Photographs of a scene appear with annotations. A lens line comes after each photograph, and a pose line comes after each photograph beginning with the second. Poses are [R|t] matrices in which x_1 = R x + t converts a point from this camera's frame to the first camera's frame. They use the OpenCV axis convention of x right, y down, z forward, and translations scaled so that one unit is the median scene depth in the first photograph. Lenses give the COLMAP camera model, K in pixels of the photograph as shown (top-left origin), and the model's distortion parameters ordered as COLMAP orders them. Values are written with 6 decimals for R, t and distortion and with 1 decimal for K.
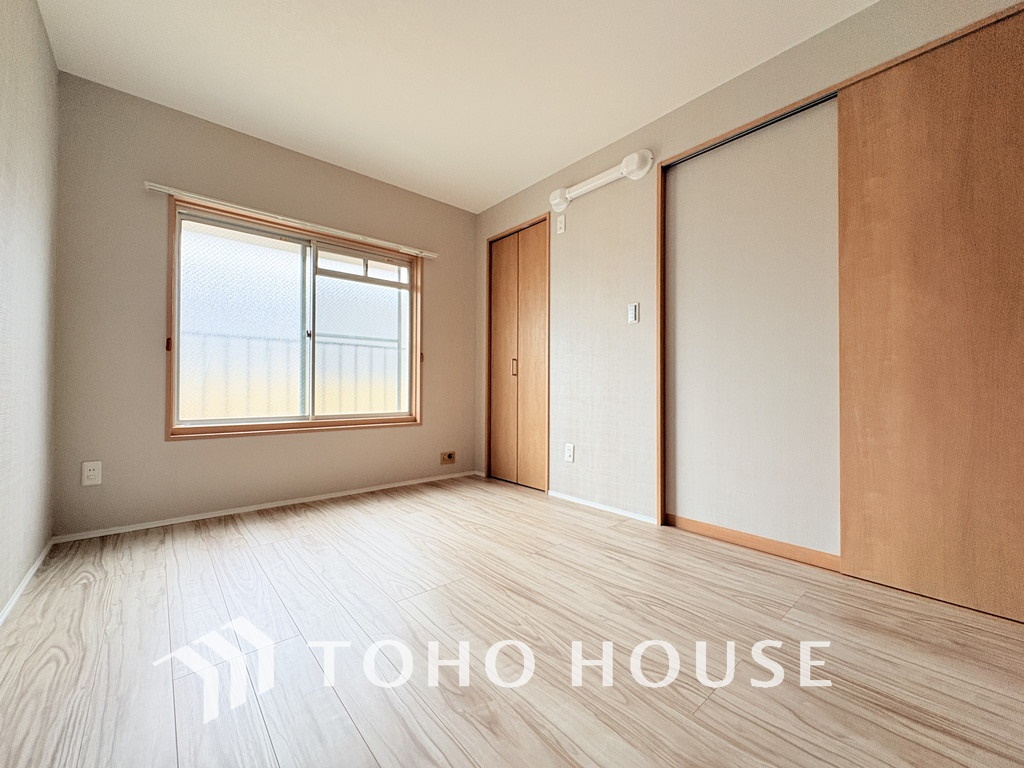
lens RADIAL K [[411.4, 0, 508.3], [0, 411.4, 386.7], [0, 0, 1]] dist [-0.000674, 0.000461]
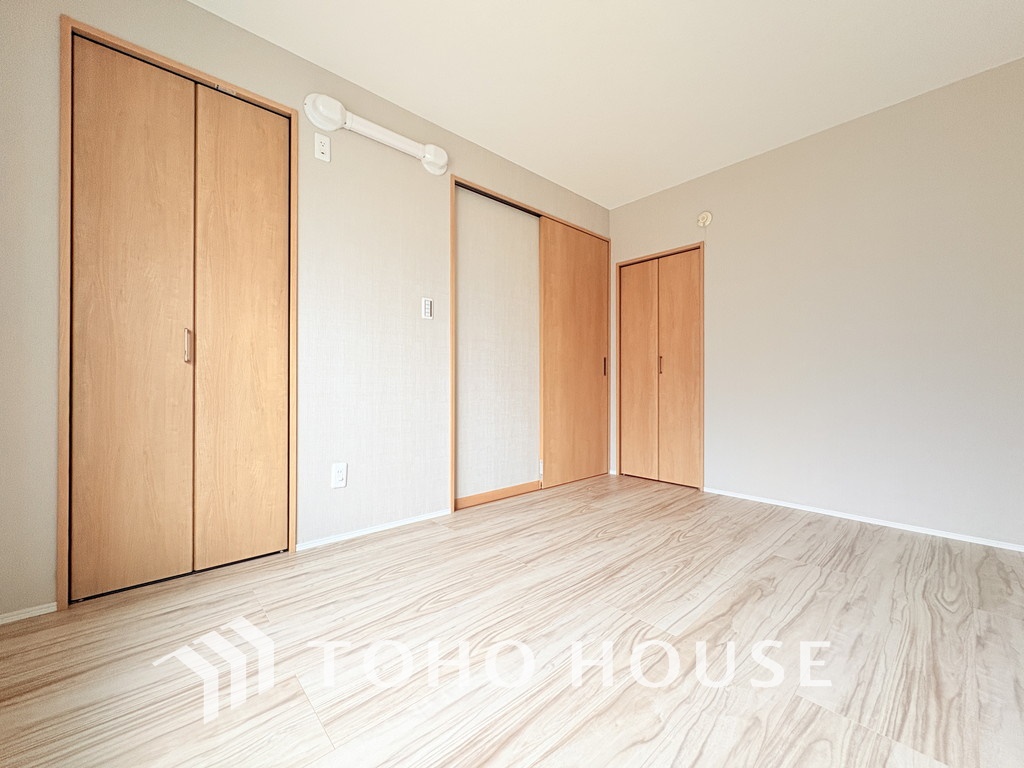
lens RADIAL K [[411.4, 0, 515.3], [0, 411.4, 386.0], [0, 0, 1]] dist [-0.000674, 0.000461]
pose [[-0.030031, -0.009109, 0.999507, -0.789002], [-0.003449, 0.999953, 0.009010, -0.006251], [-0.999543, -0.003177, -0.030061, 0.962977]]
